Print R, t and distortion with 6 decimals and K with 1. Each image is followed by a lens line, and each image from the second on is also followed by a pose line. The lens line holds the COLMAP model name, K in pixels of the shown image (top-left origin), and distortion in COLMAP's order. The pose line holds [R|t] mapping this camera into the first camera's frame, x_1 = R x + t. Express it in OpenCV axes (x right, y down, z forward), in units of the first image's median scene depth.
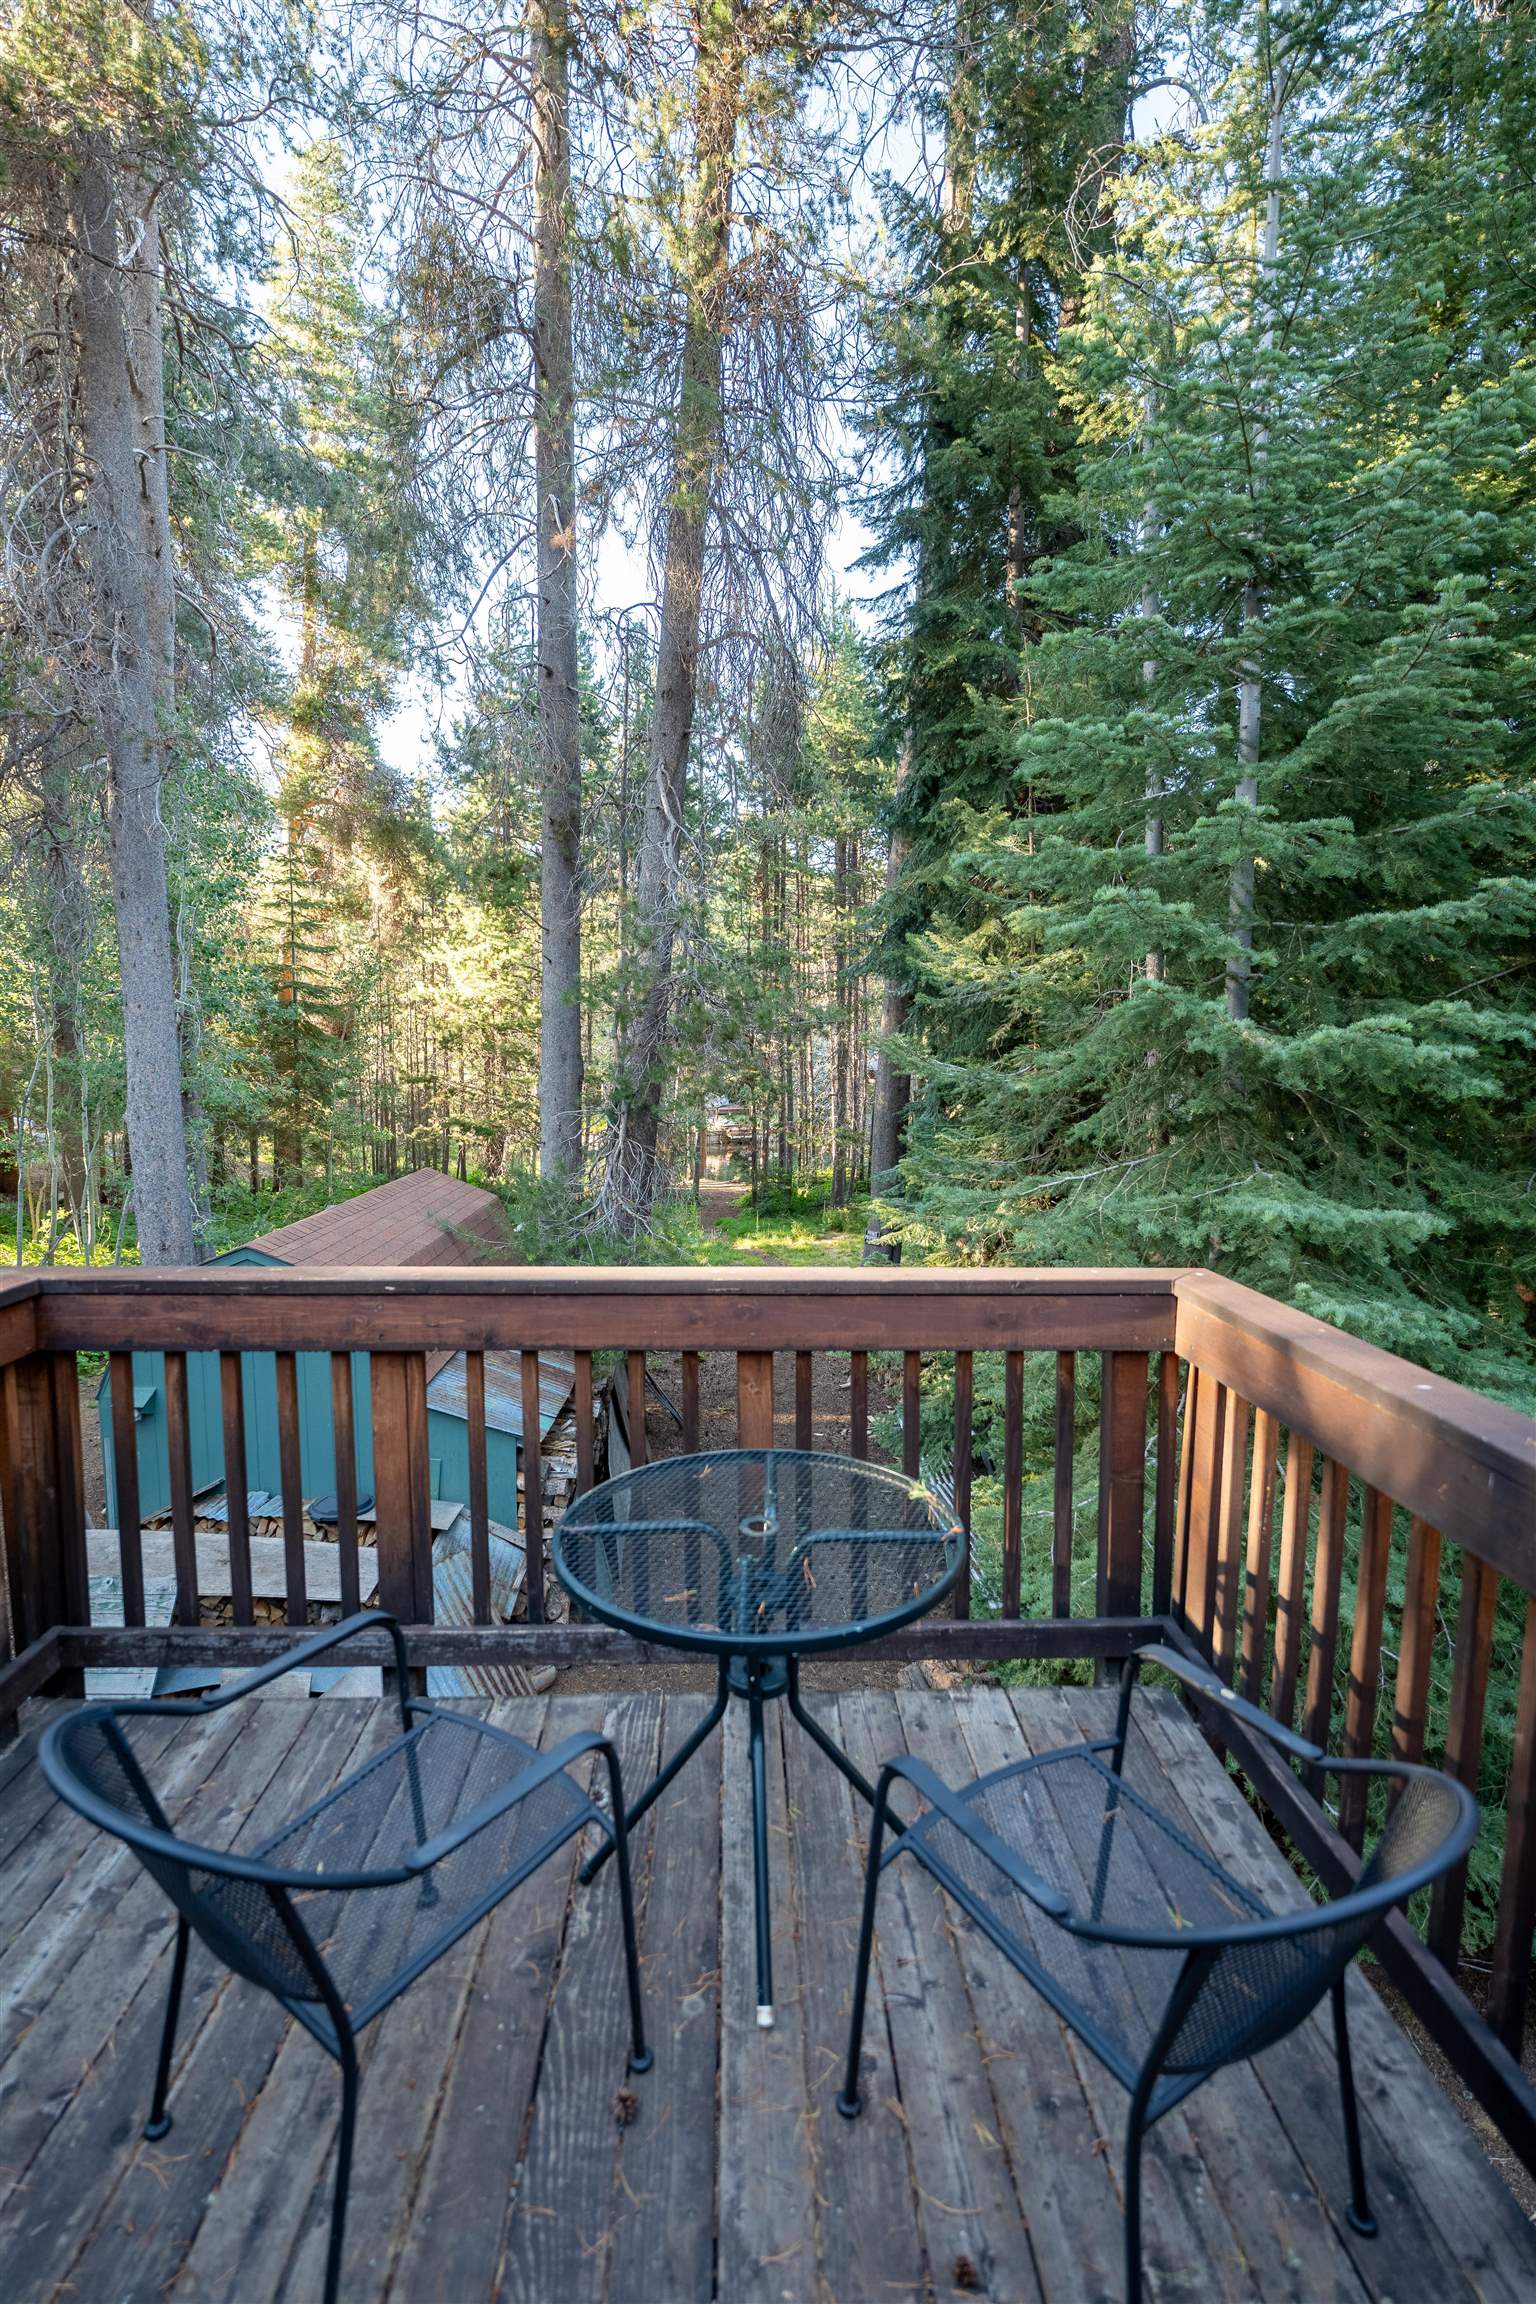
lens RADIAL K [[1066.1, 0, 770.7], [0, 1066.1, 1164.0], [0, 0, 1]] dist [-0.022397, 0.000069]
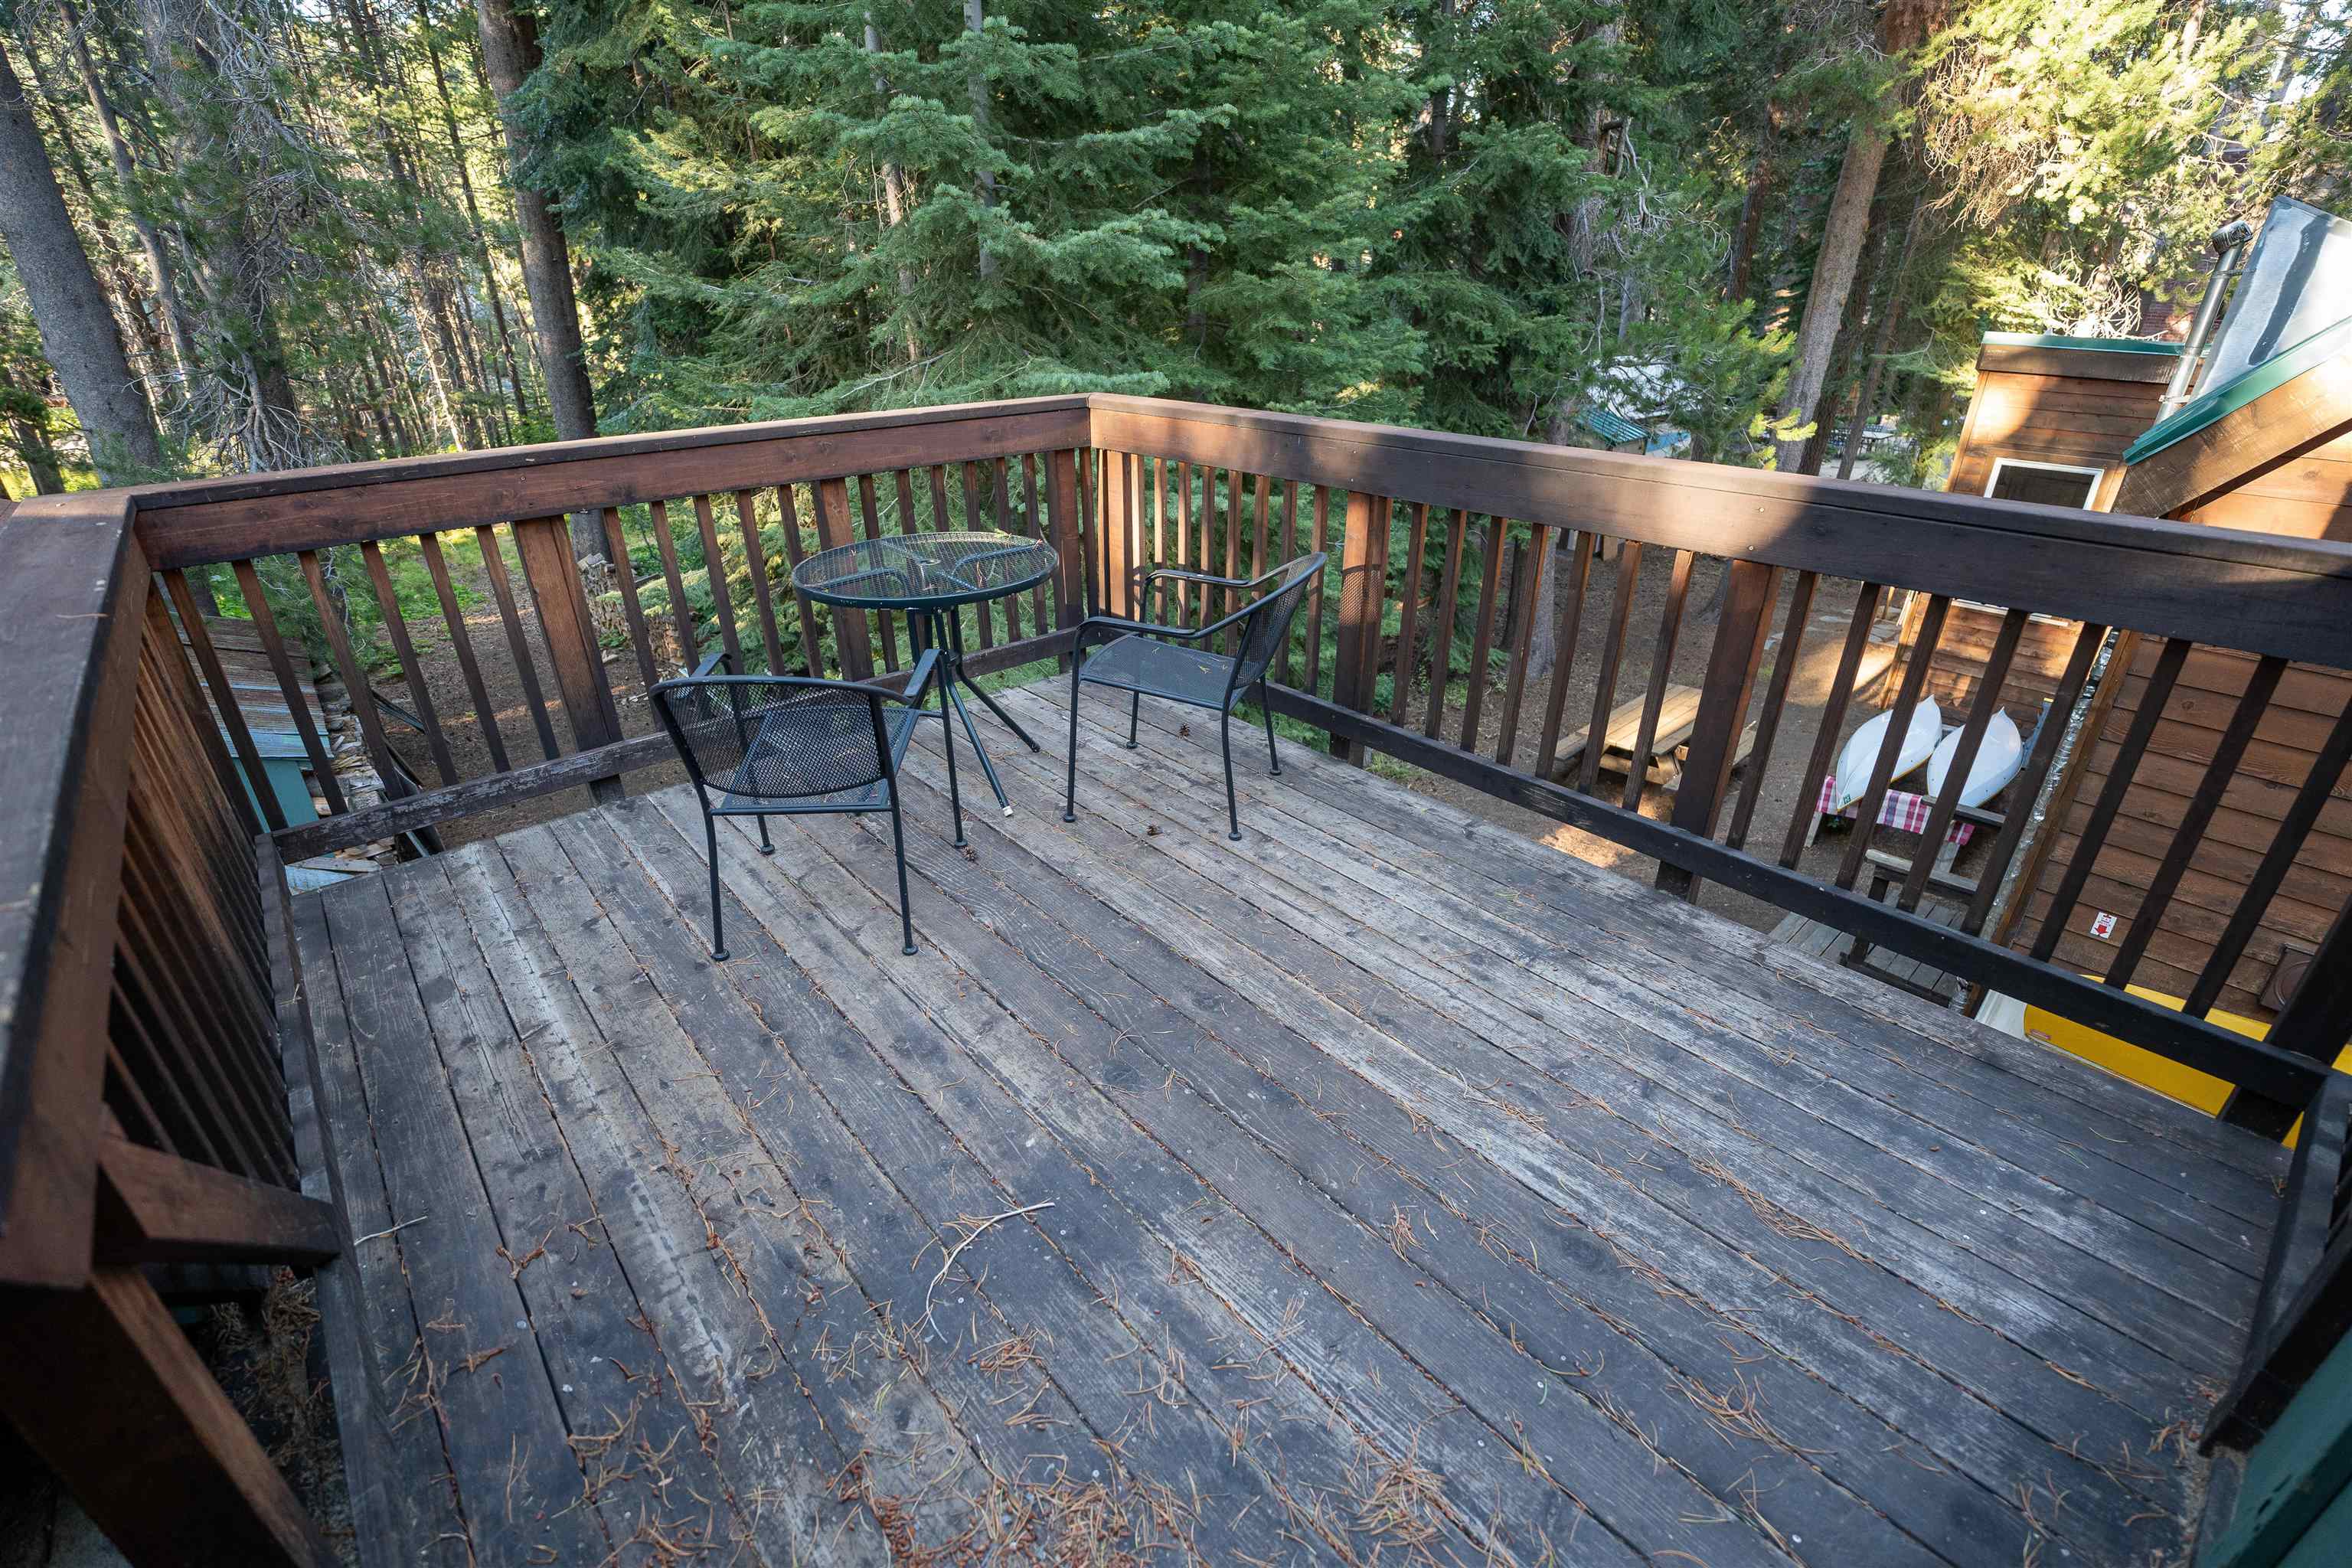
lens RADIAL K [[1044.8, 0, 1183.9], [0, 1044.8, 788.8], [0, 0, 1]] dist [-0.026294, -0.000039]
pose [[0.777914, -0.288357, 0.558301, -0.278799], [0.081222, 0.927179, 0.365708, 0.050603], [-0.623099, -0.239143, 0.744687, -0.191494]]
